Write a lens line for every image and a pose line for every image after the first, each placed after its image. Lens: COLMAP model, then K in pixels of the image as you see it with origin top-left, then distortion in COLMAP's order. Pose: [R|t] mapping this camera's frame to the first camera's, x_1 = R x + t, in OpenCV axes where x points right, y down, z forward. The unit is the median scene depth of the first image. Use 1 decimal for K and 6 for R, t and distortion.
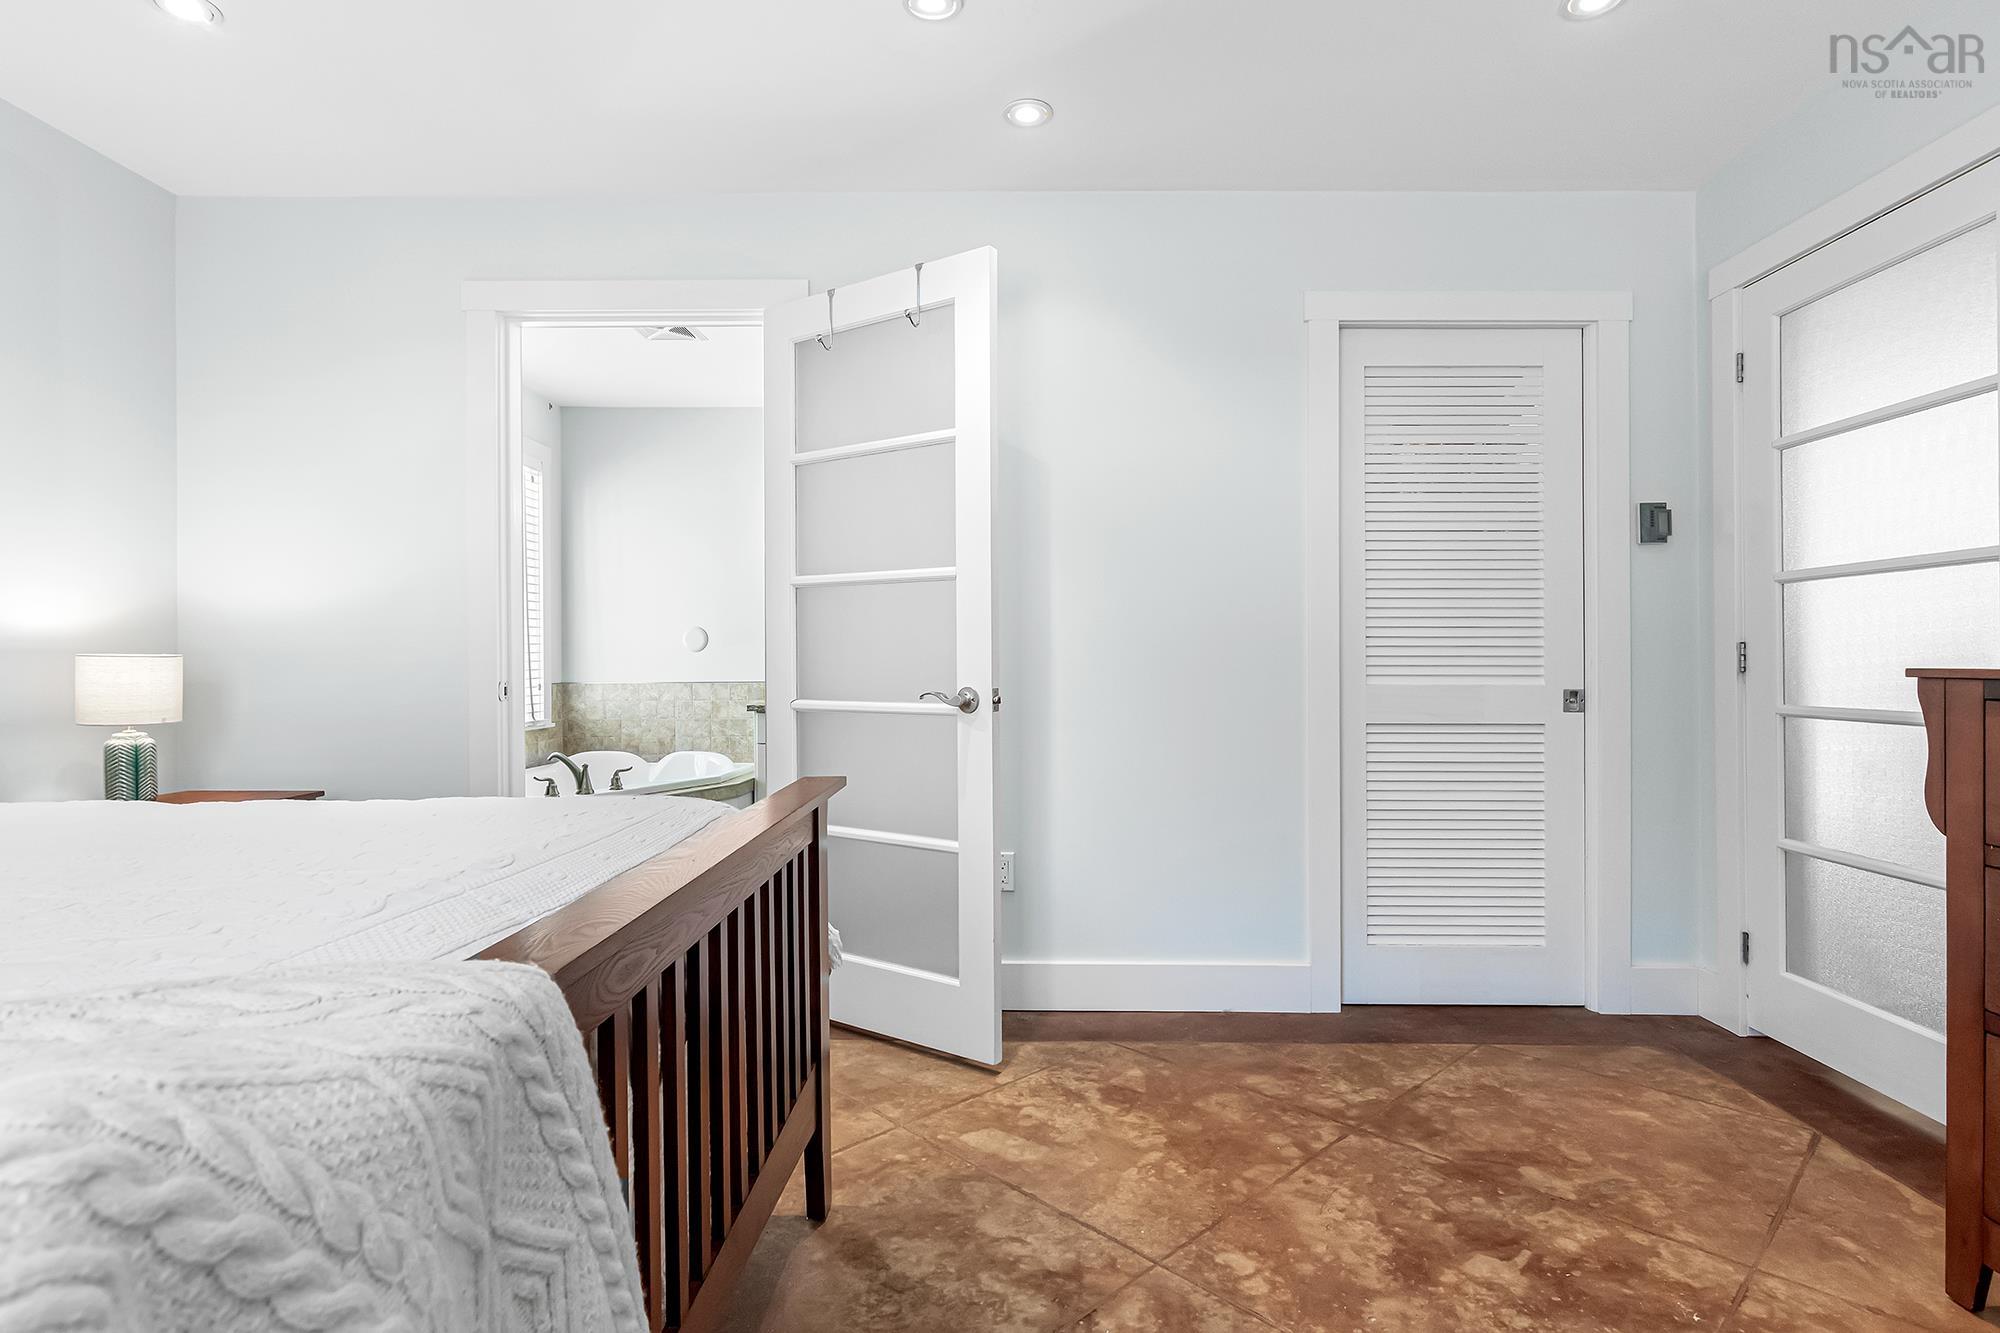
lens RADIAL K [[989.0, 0, 1029.8], [0, 989.0, 662.3], [0, 0, 1]] dist [-0.000841, 0.000282]
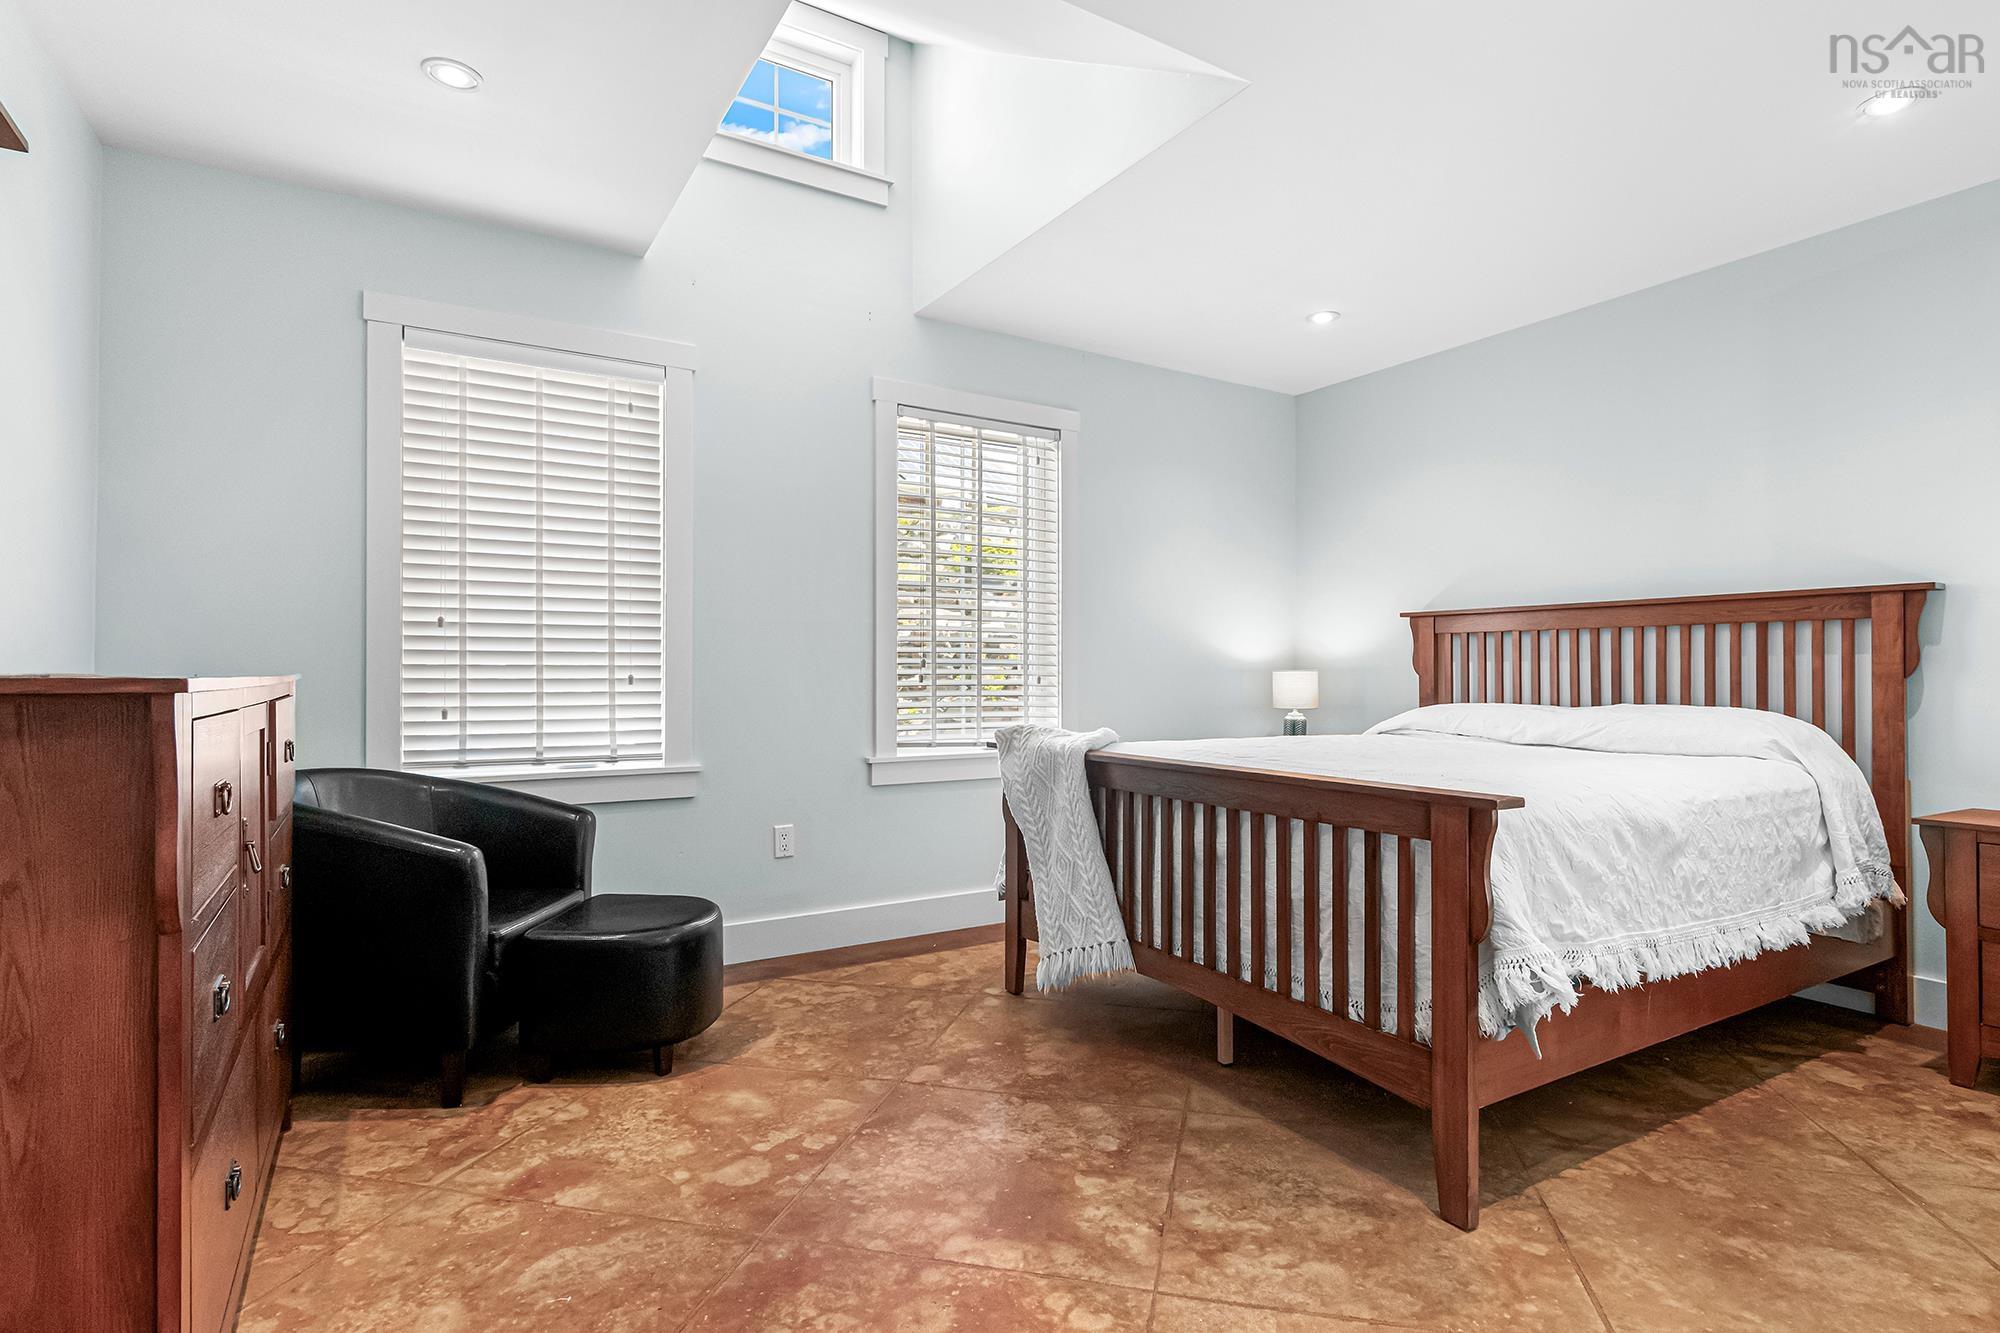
lens RADIAL K [[989.0, 0, 1029.8], [0, 989.0, 662.3], [0, 0, 1]] dist [-0.000841, 0.000282]
pose [[-0.844104, -0.005556, -0.536151, 0.646829], [-0.003706, 0.999983, -0.004529, -0.008117], [0.536167, -0.001836, -0.844110, 1.494819]]
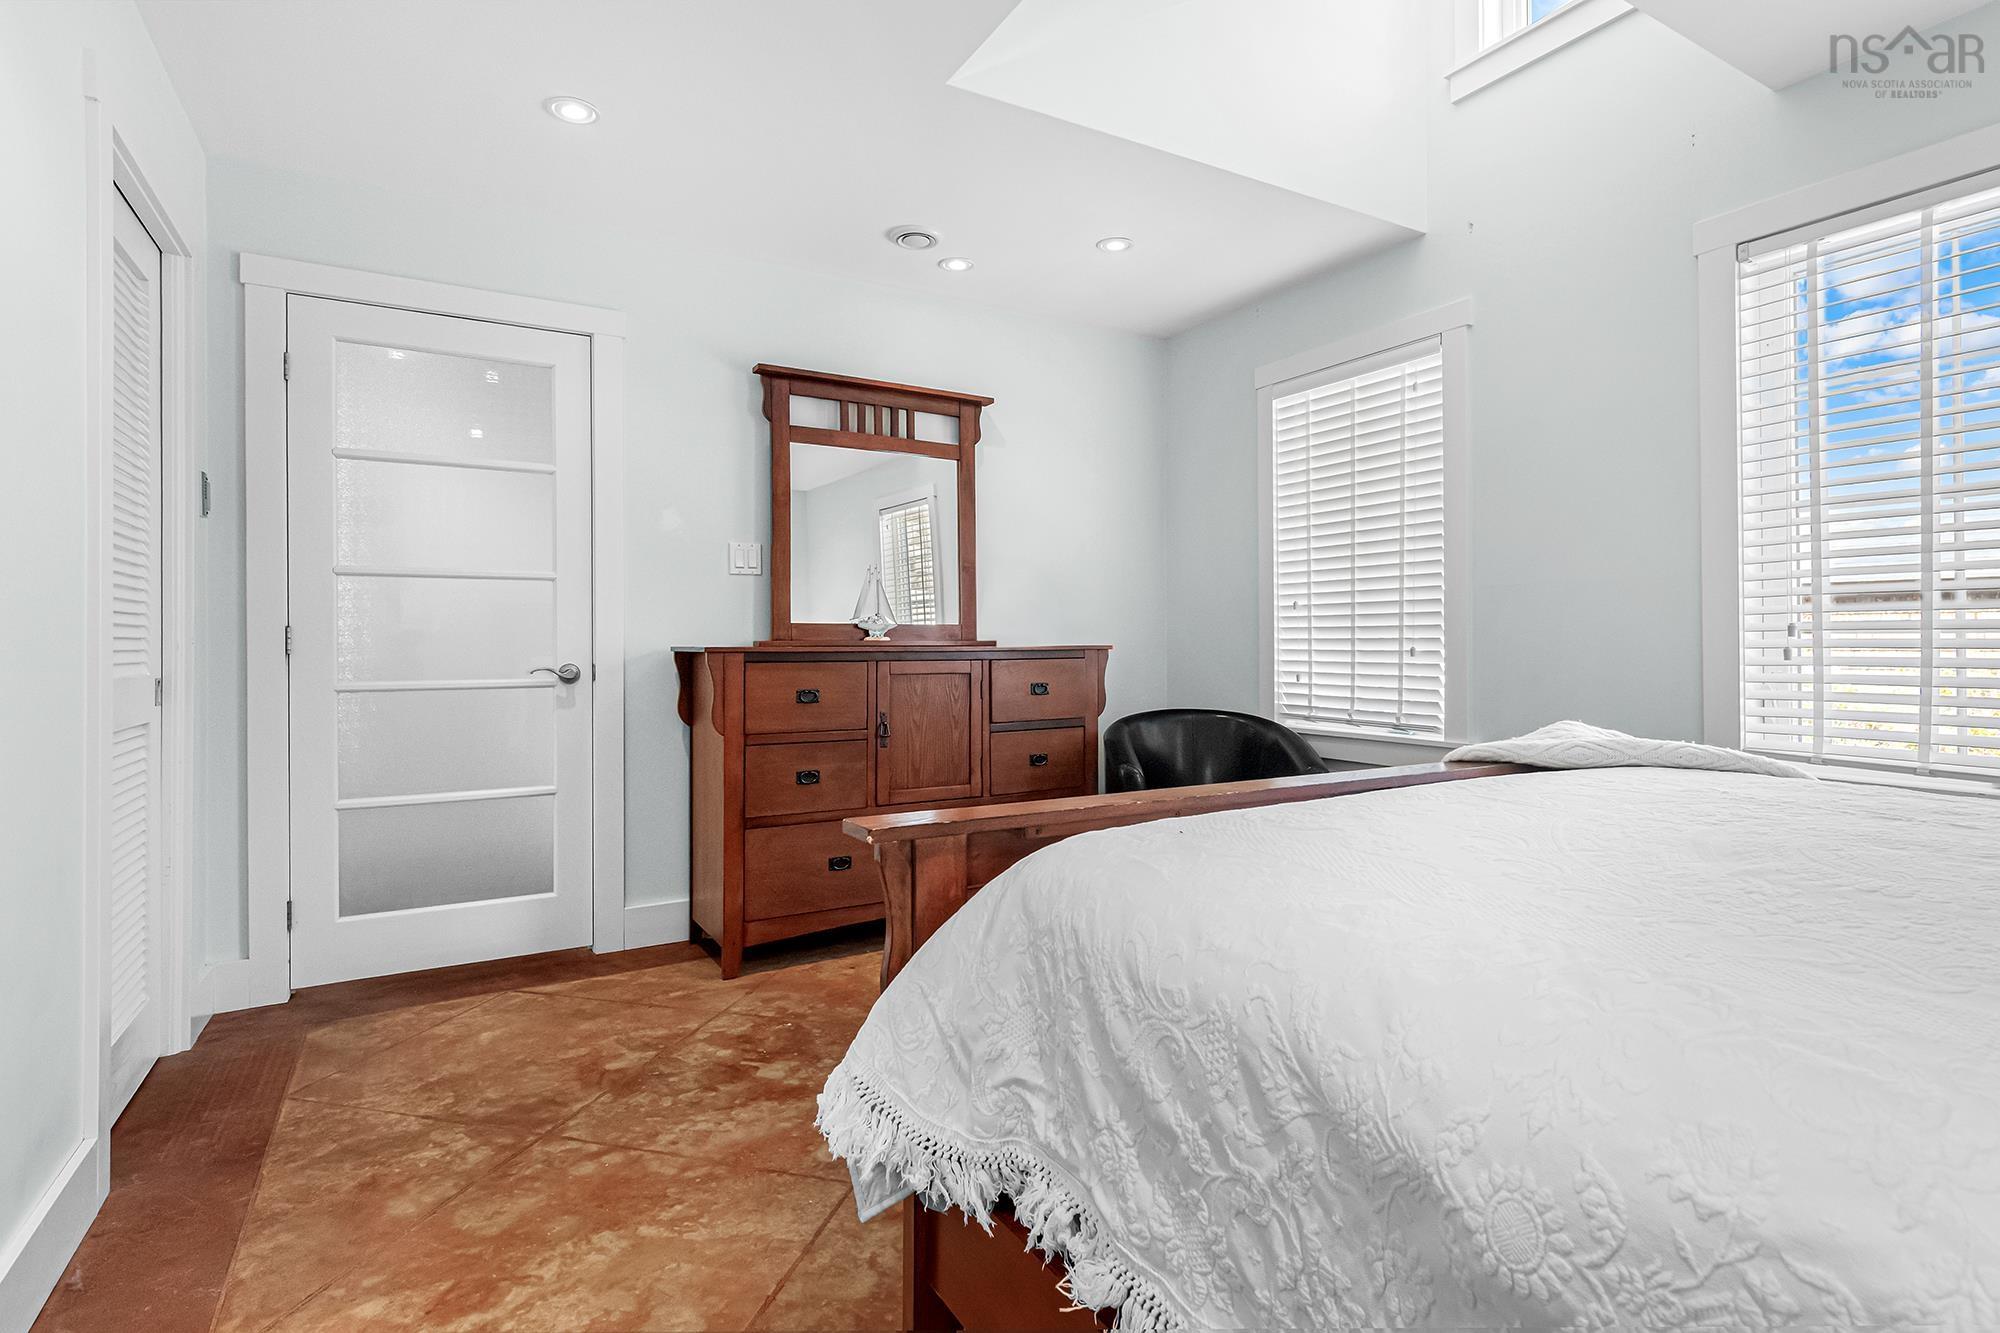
lens RADIAL K [[989.0, 0, 1029.8], [0, 989.0, 662.3], [0, 0, 1]] dist [-0.000841, 0.000282]
pose [[-0.527959, -0.016564, 0.849108, -0.770108], [-0.001416, 0.999826, 0.018624, 0.003222], [-0.849269, 0.008630, -0.527890, 1.202467]]
